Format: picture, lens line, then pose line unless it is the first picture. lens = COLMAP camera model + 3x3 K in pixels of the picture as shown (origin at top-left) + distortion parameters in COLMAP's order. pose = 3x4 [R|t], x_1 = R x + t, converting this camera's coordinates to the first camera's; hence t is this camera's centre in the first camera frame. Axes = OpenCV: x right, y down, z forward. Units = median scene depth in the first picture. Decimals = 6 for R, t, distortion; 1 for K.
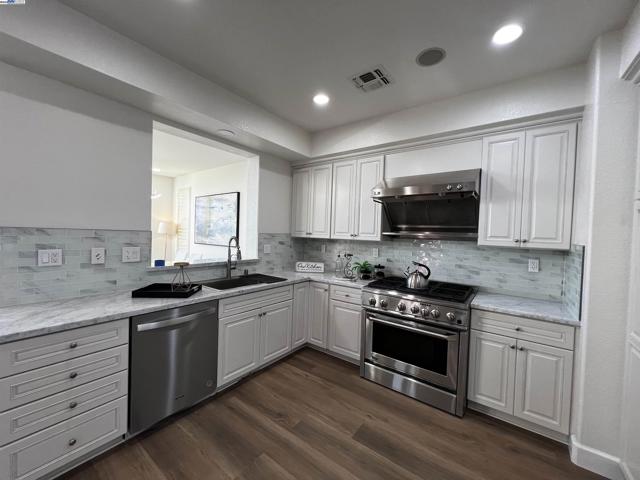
lens RADIAL K [[254.3, 0, 318.6], [0, 254.3, 238.9], [0, 0, 1]] dist [-0.004292, 0.000193]
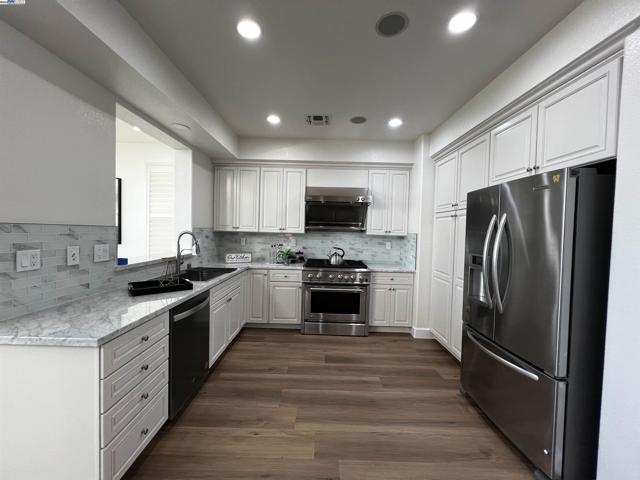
lens RADIAL K [[254.3, 0, 318.1], [0, 254.3, 238.5], [0, 0, 1]] dist [-0.004292, 0.000193]
pose [[0.807329, -0.029231, 0.589377, -0.583949], [0.013354, 0.999422, 0.031275, -0.005794], [-0.589951, -0.017378, 0.807252, -0.142273]]
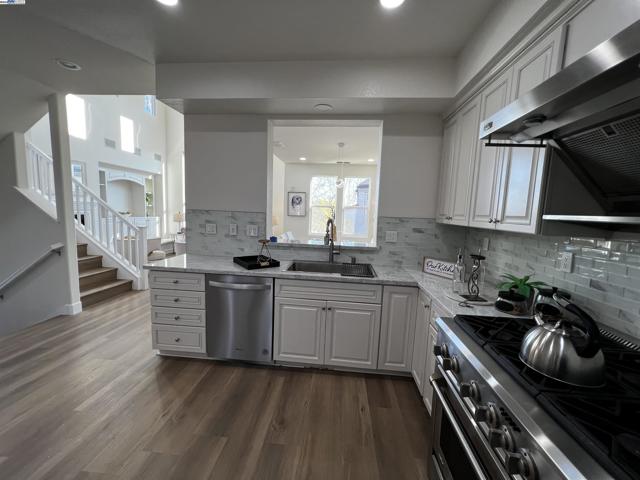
lens RADIAL K [[254.3, 0, 319.0], [0, 254.3, 238.7], [0, 0, 1]] dist [-0.004292, 0.000193]
pose [[0.523706, 0.079415, -0.848189, 0.505053], [-0.038807, 0.996836, 0.069371, -0.001051], [0.851015, -0.003414, 0.525131, 0.543520]]
